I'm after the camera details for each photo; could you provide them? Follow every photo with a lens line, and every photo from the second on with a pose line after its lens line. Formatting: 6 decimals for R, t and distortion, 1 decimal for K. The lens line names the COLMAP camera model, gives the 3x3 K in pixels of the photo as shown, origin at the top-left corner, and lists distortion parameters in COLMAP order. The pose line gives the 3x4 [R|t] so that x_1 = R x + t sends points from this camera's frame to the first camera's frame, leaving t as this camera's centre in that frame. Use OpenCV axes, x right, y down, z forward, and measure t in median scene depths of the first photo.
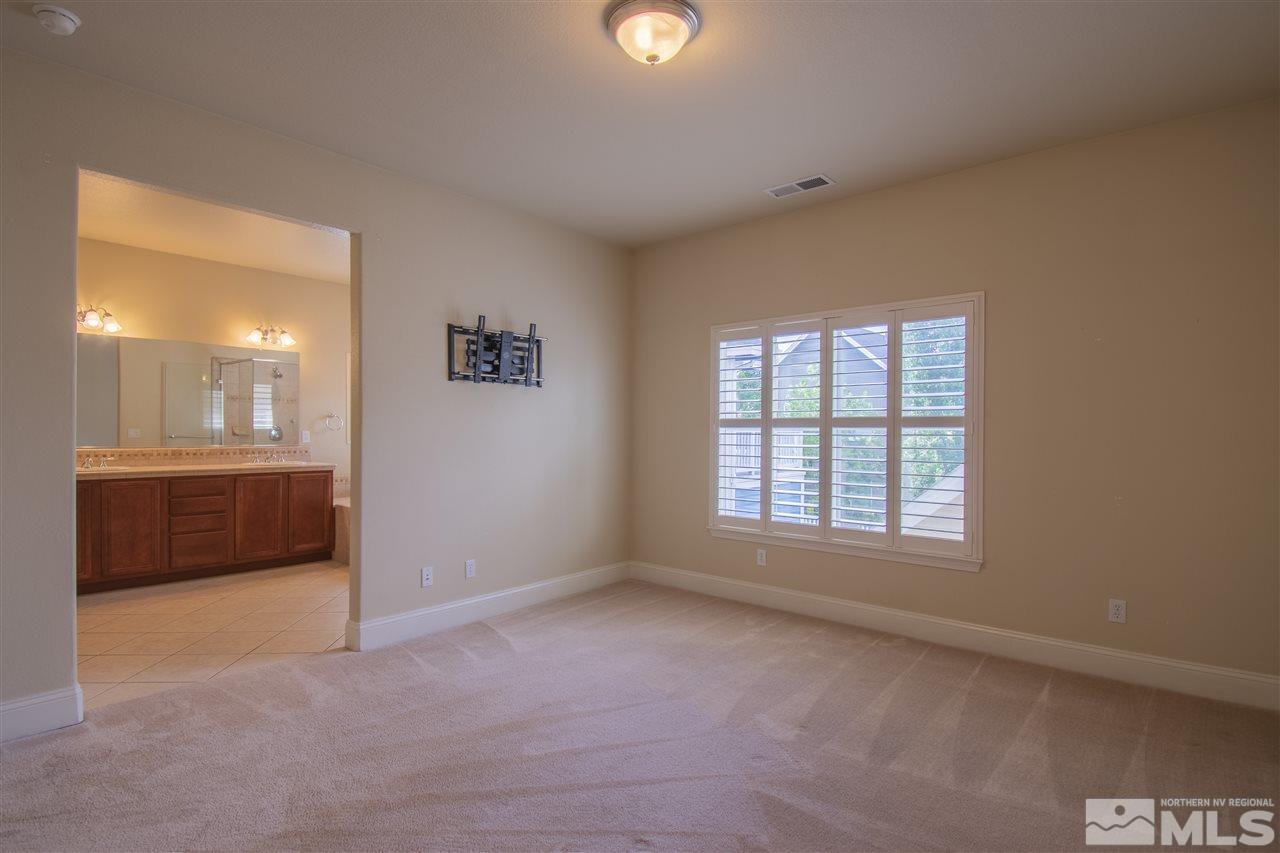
lens RADIAL K [[625.0, 0, 643.6], [0, 625.0, 433.9], [0, 0, 1]] dist [0.002993, 0.000780]
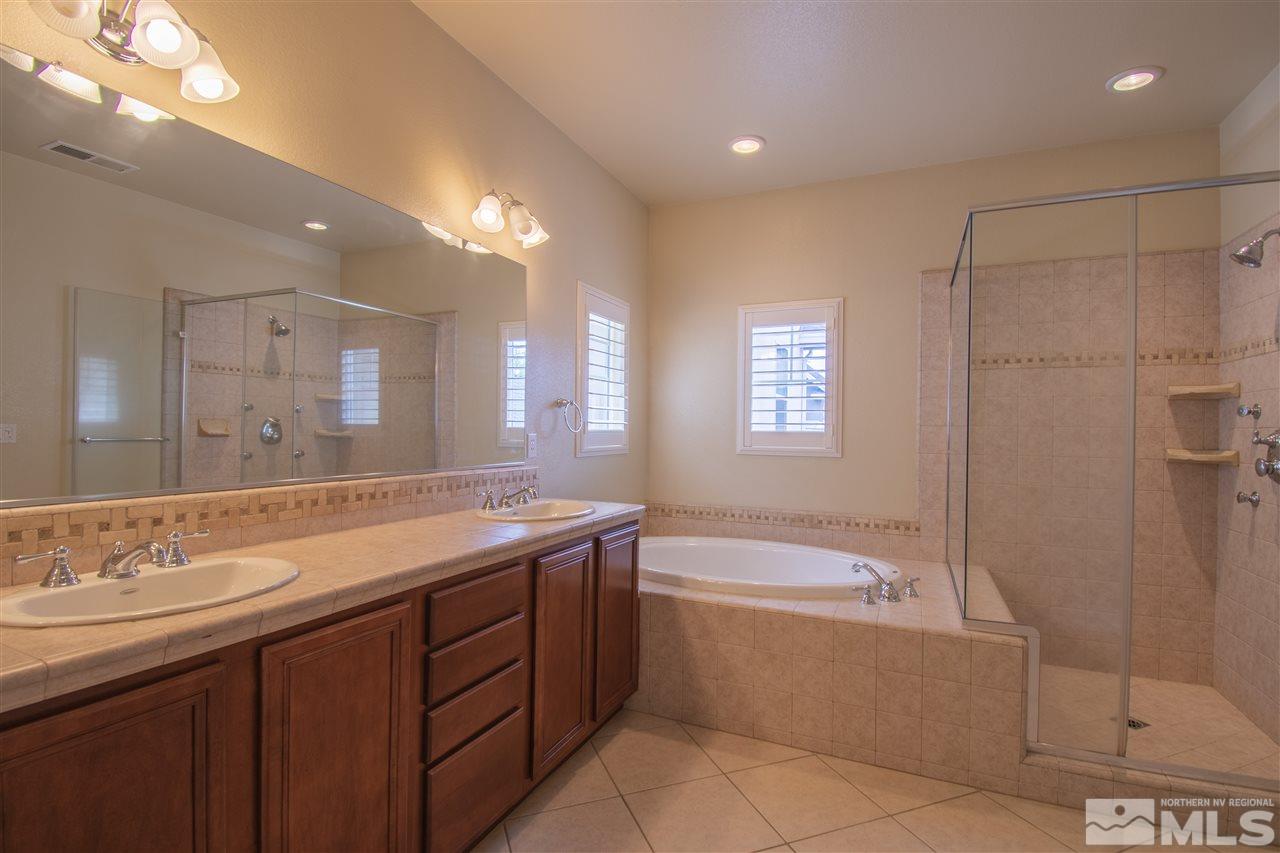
lens RADIAL K [[589.0, 0, 640.2], [0, 589.0, 428.9], [0, 0, 1]] dist [0.001423, 0.000102]
pose [[0.960790, 0.003233, 0.277257, -0.612021], [-0.003870, 0.999991, 0.001751, -0.008693], [-0.277249, -0.002755, 0.960794, 0.570805]]
